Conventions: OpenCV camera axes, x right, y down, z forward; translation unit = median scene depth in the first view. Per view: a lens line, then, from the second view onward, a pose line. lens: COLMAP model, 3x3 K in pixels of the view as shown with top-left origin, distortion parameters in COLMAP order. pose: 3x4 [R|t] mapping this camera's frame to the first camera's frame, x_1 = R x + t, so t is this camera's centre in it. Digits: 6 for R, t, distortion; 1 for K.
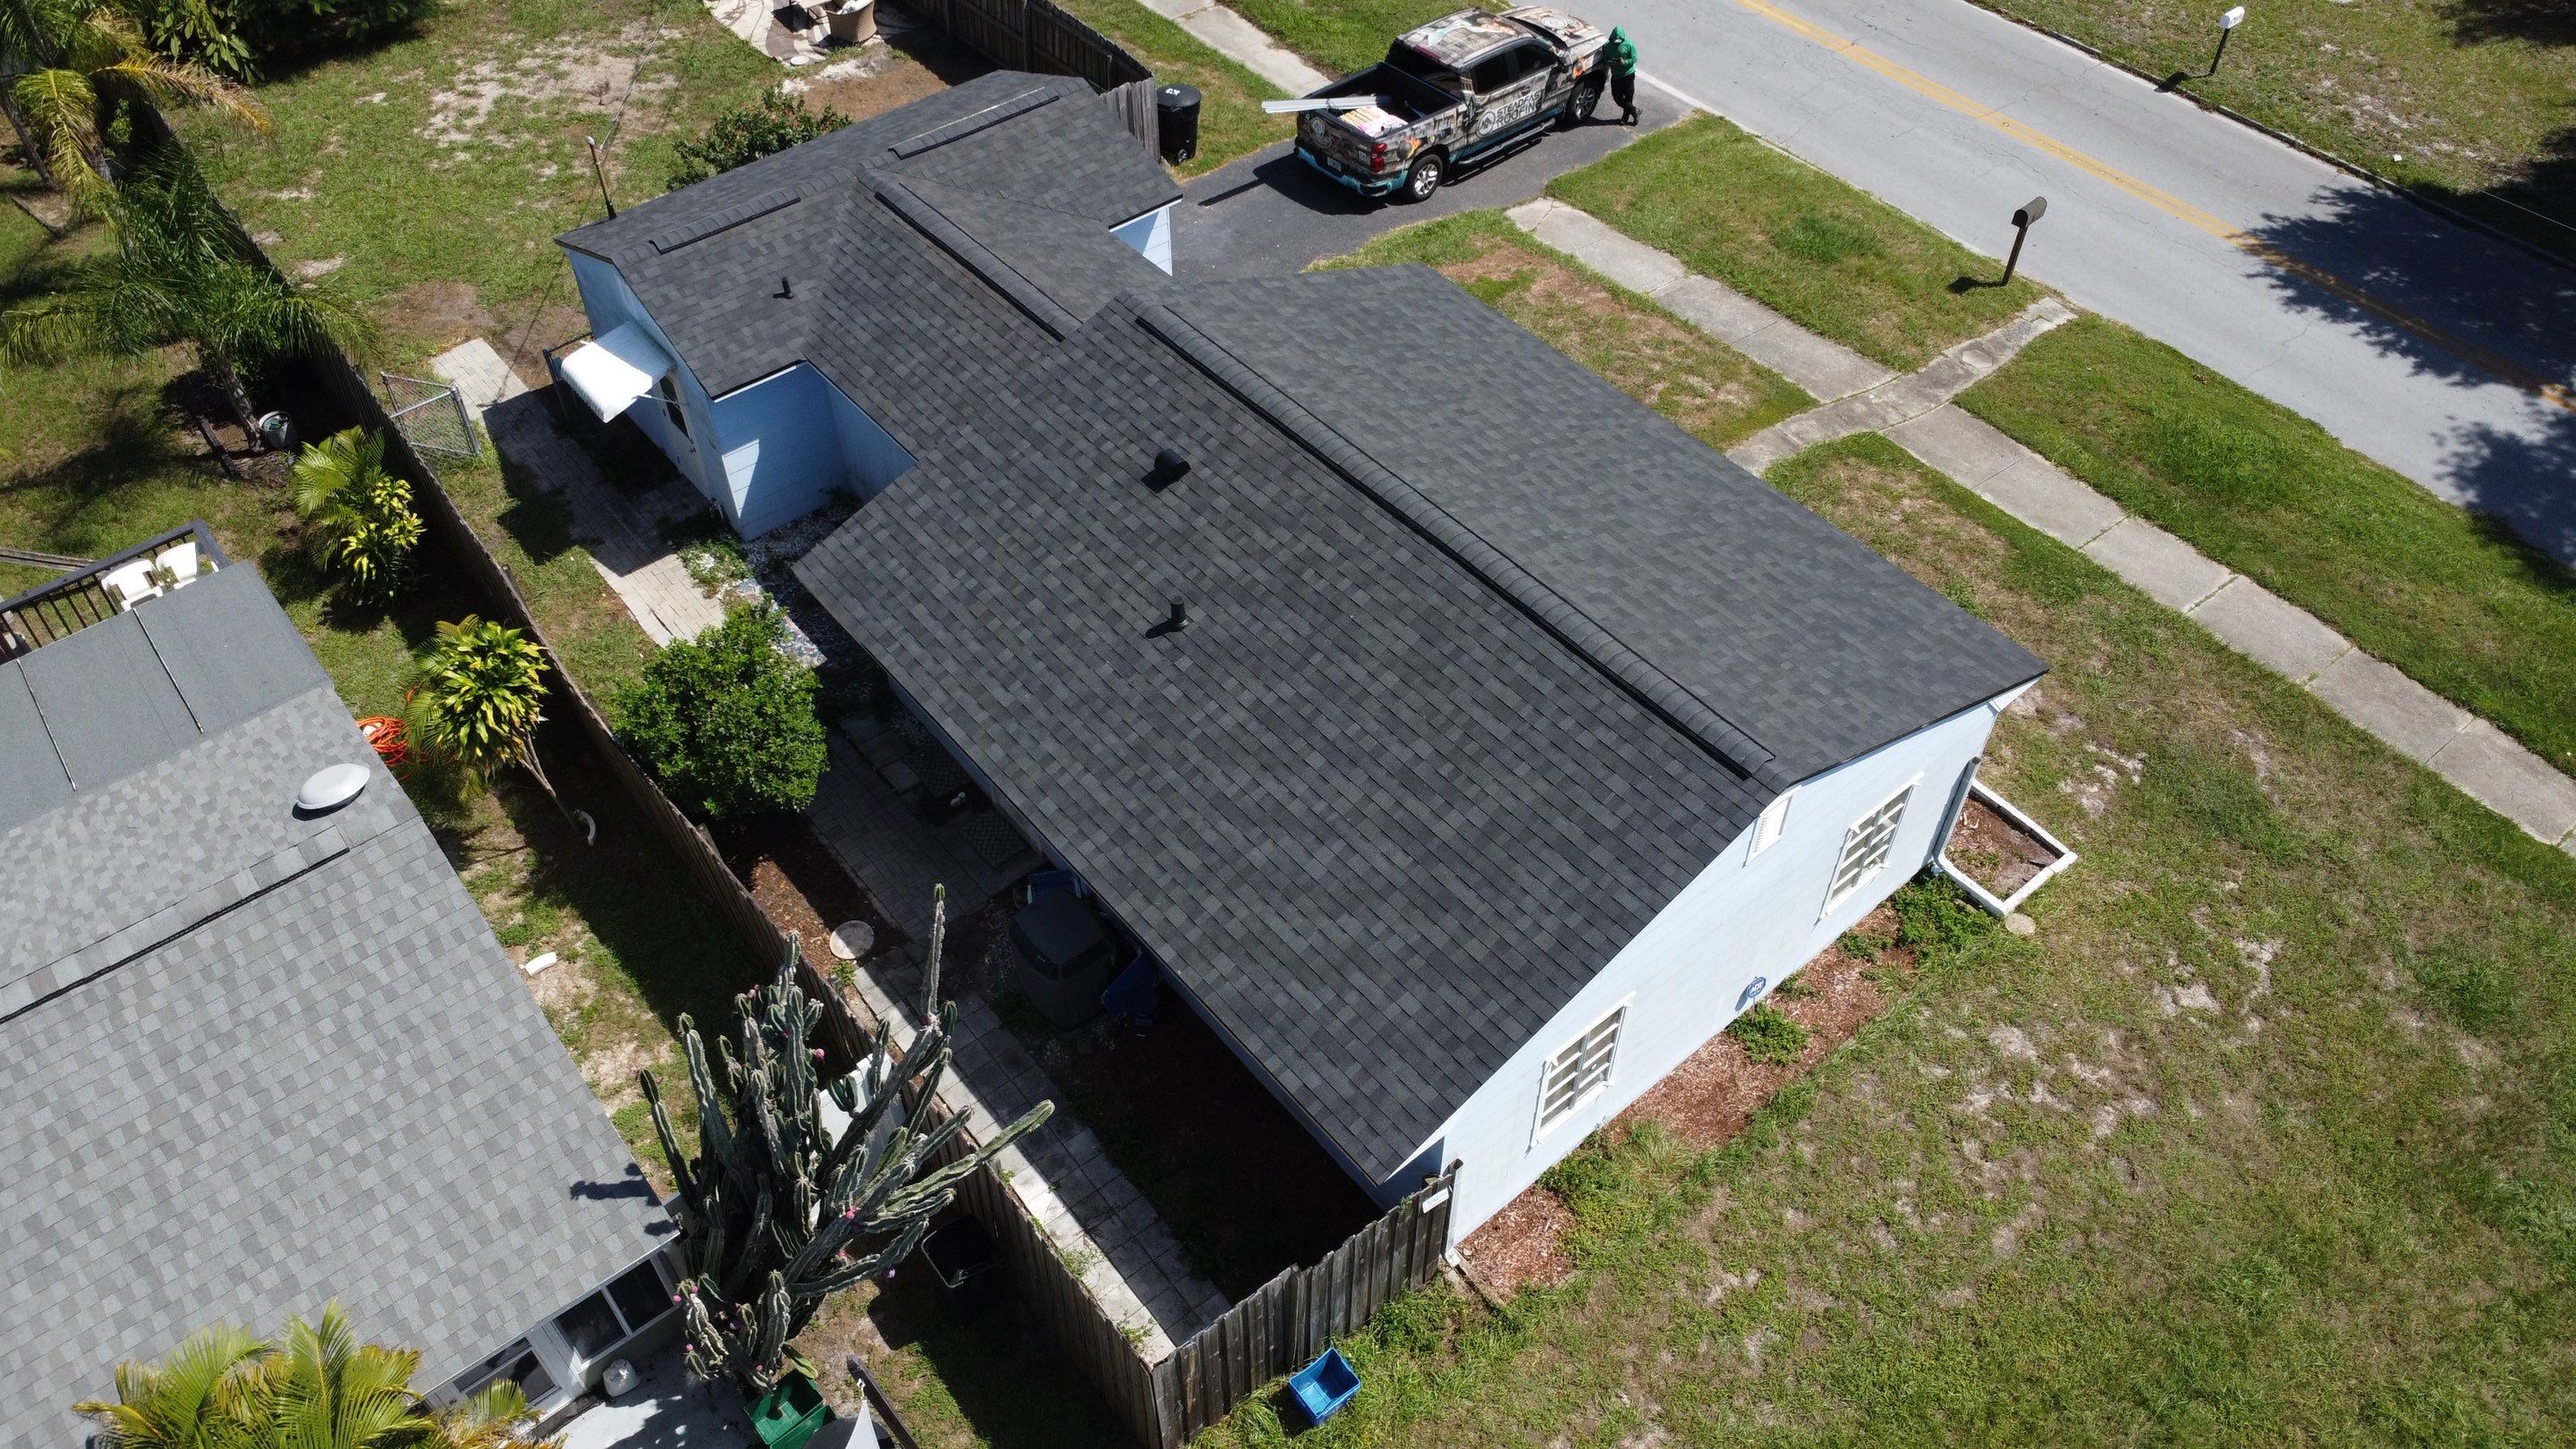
lens RADIAL K [[1869.1, 0, 1278.0], [0, 1869.1, 721.3], [0, 0, 1]] dist [-0.028689, -0.011966]
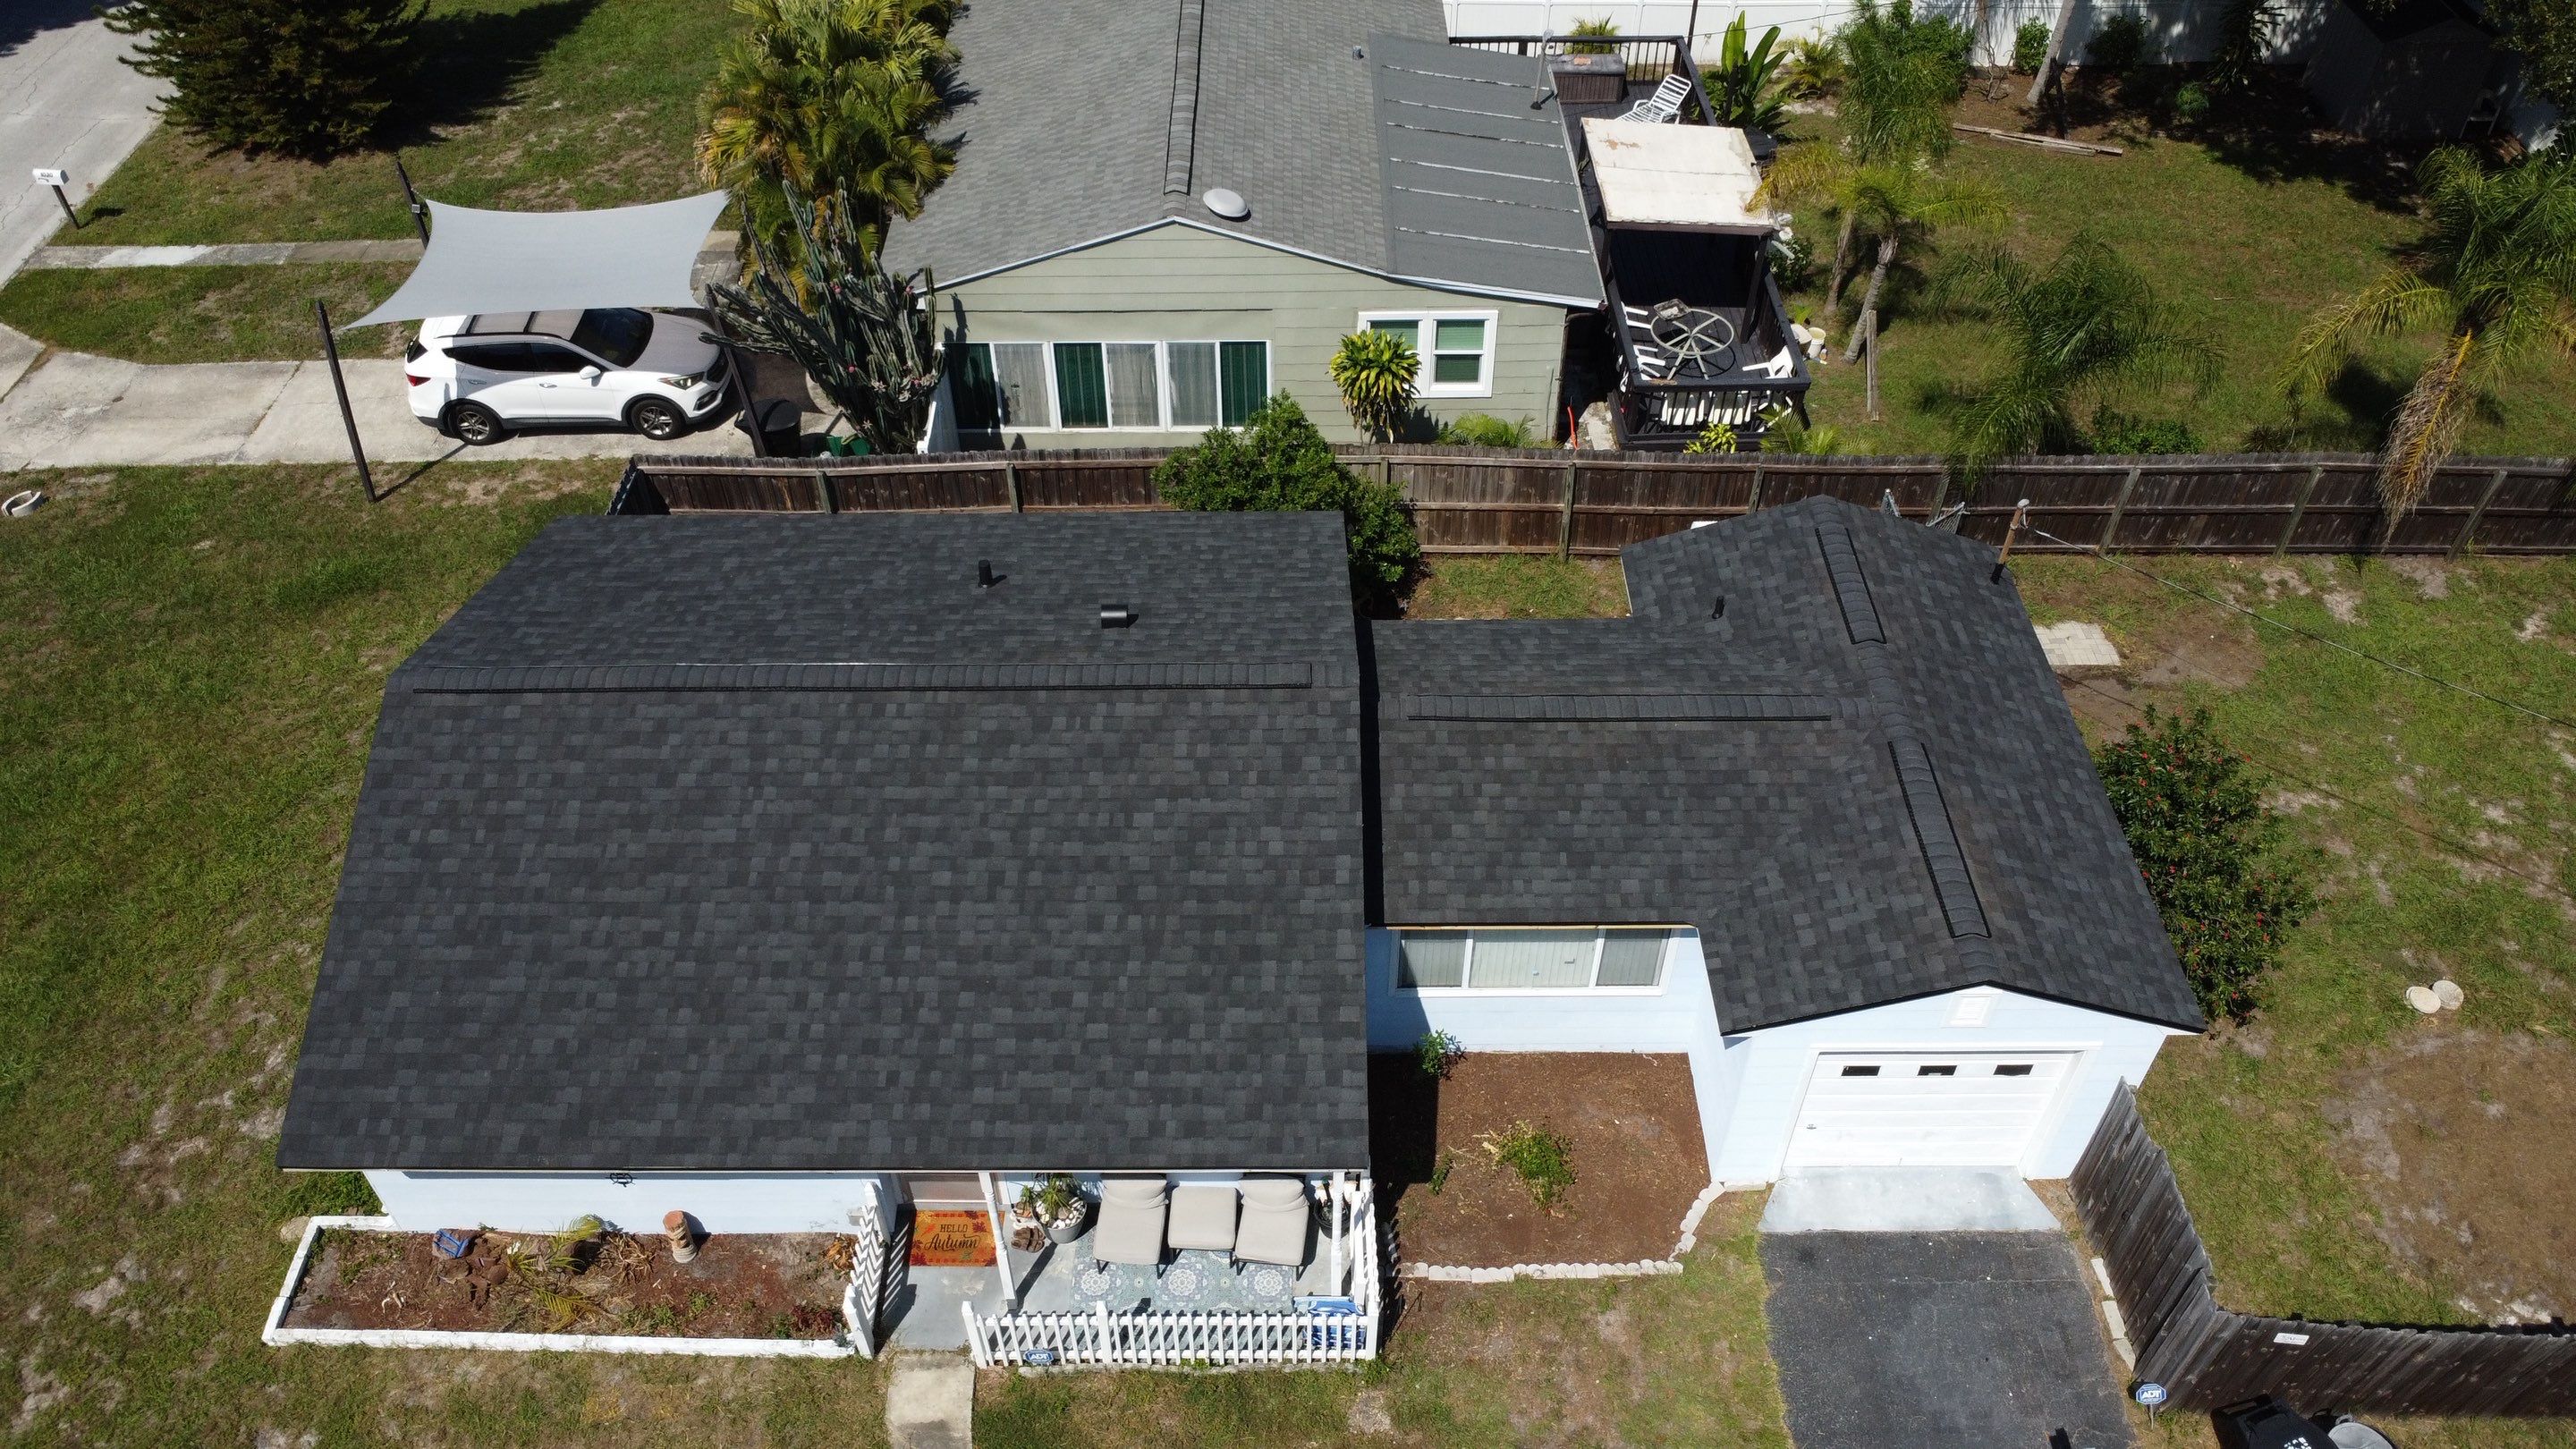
lens RADIAL K [[1869.1, 0, 1284.3], [0, 1869.1, 719.1], [0, 0, 1]] dist [-0.028689, -0.011966]
pose [[-0.632274, 0.542647, -0.552959, 0.383146], [-0.559989, 0.173126, 0.810209, -0.806712], [0.535390, 0.821925, 0.194413, 0.729544]]
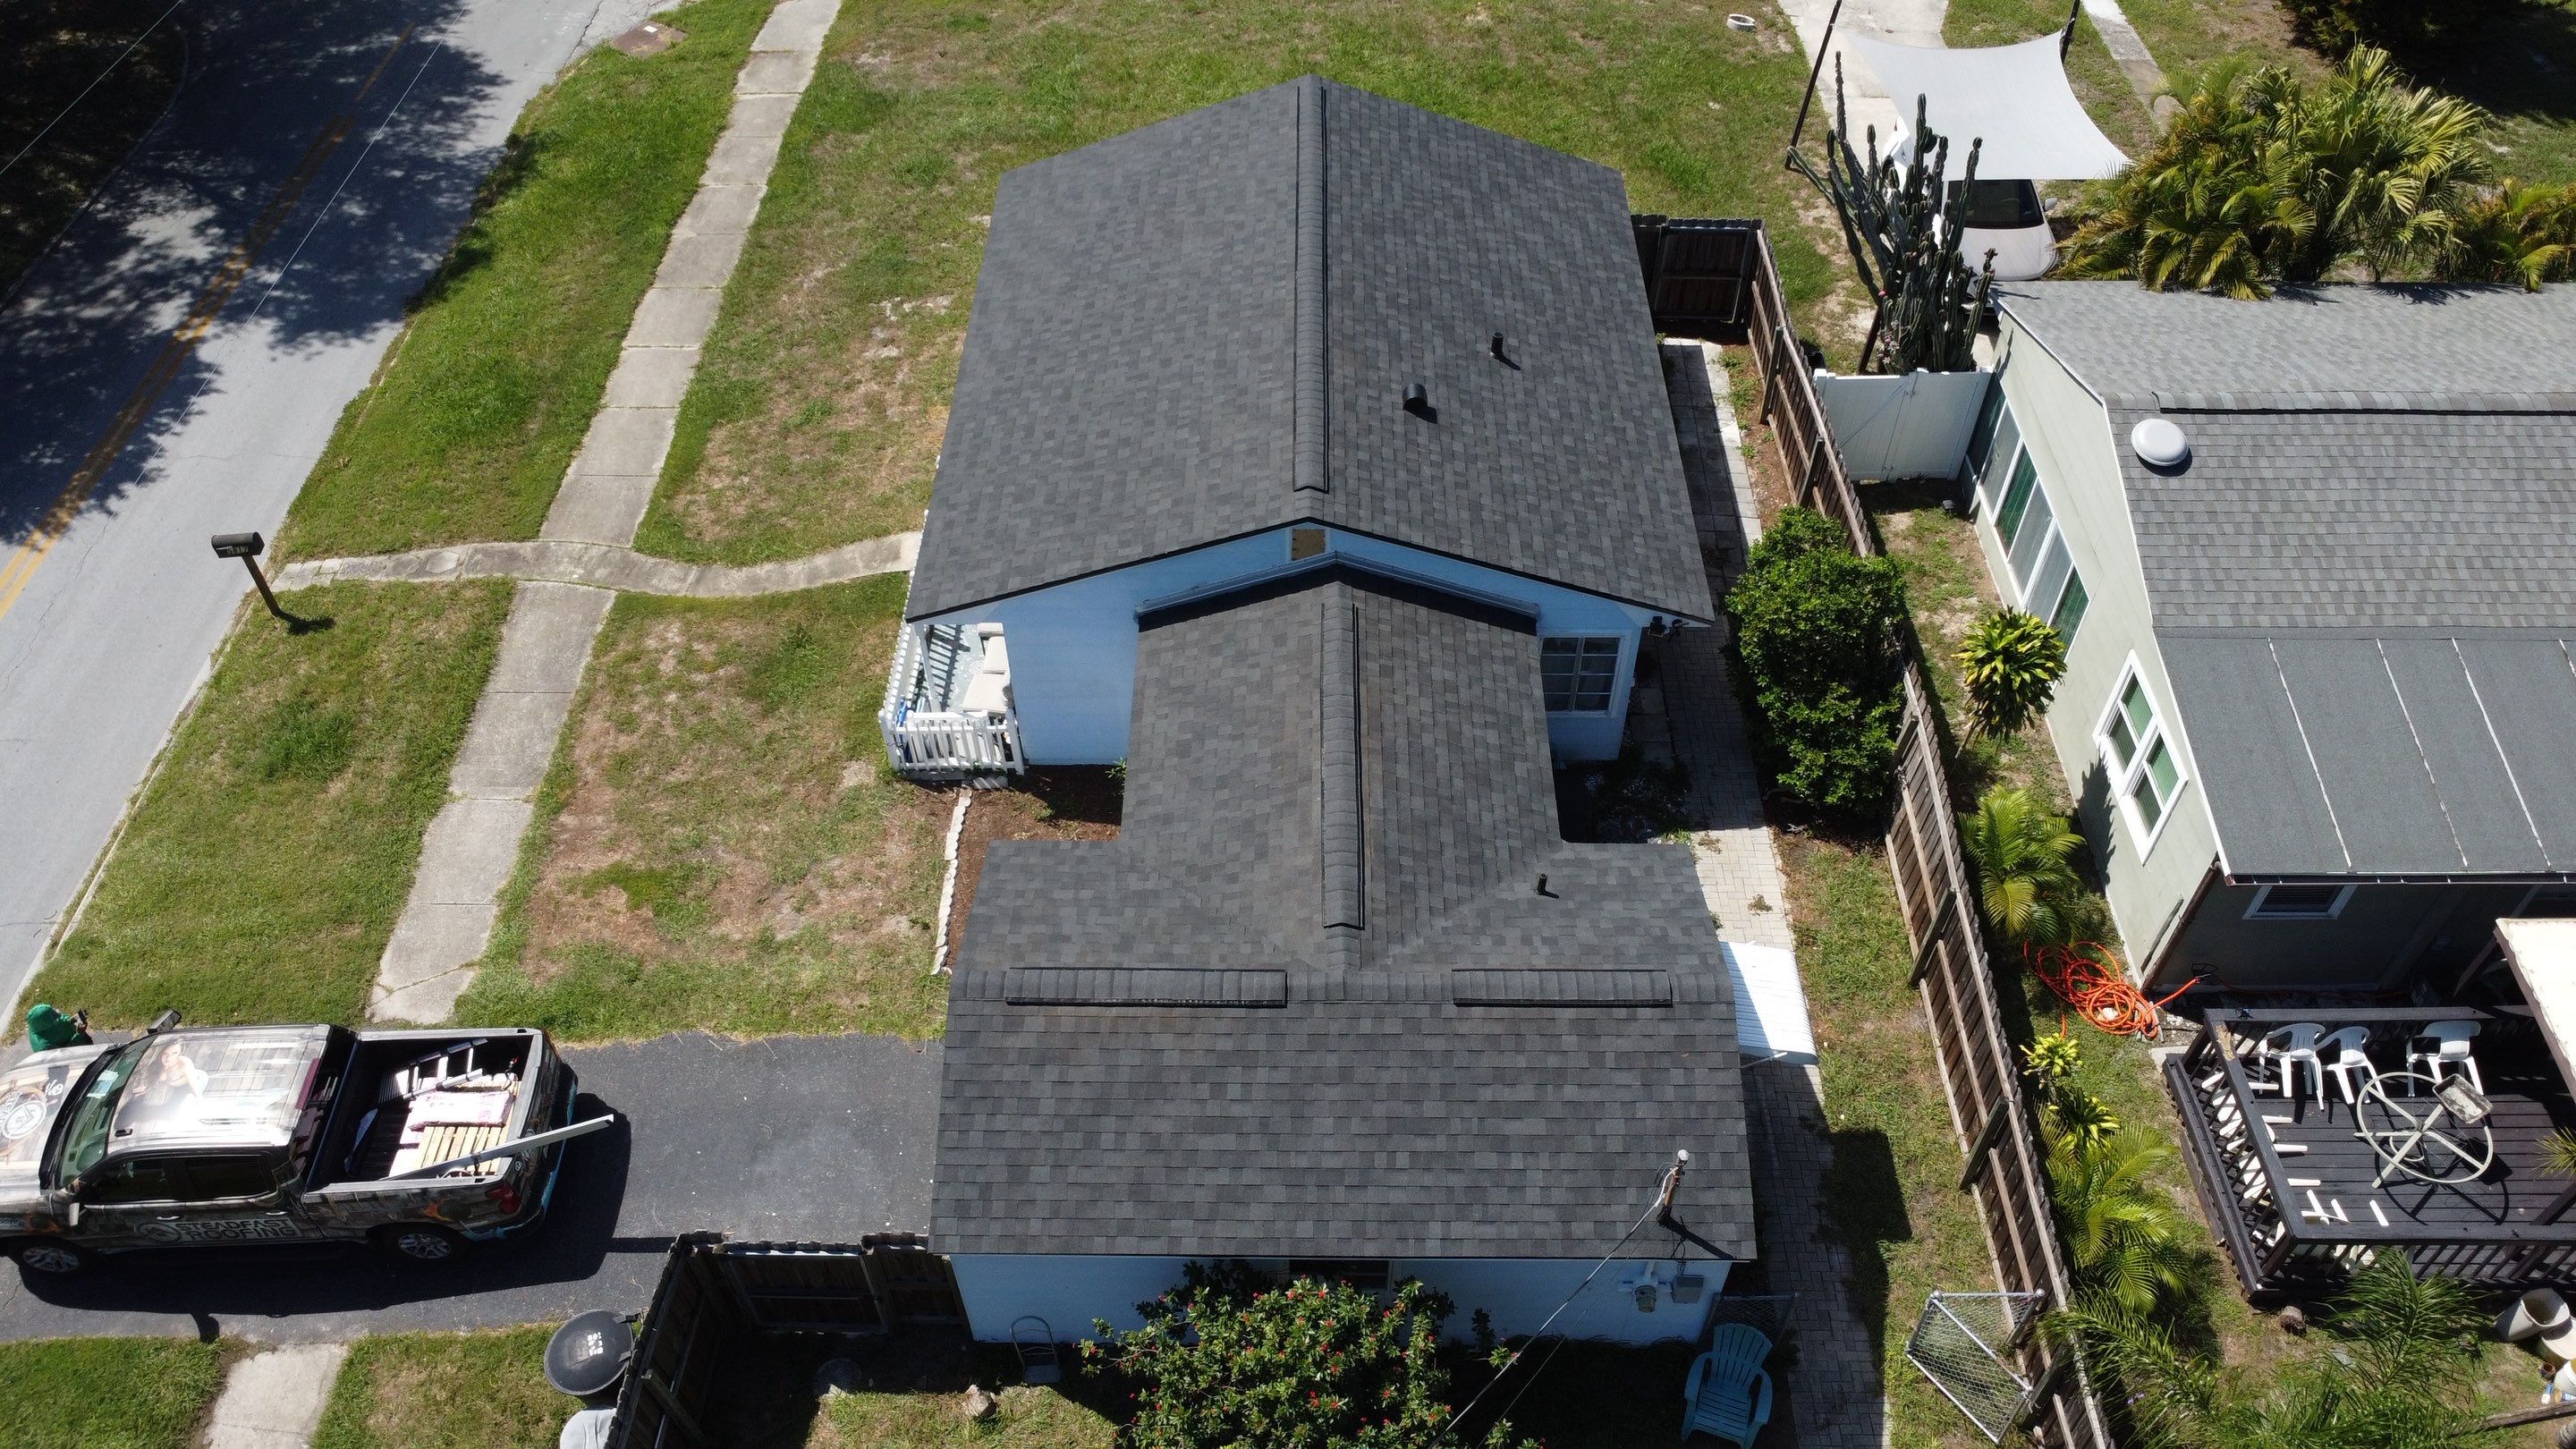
lens RADIAL K [[1869.1, 0, 1281.3], [0, 1869.1, 723.0], [0, 0, 1]] dist [-0.028689, -0.011966]
pose [[-0.765157, -0.464612, 0.445723, -0.480079], [0.477662, 0.054552, 0.876848, -0.940901], [-0.431710, 0.883832, 0.180187, 0.815806]]
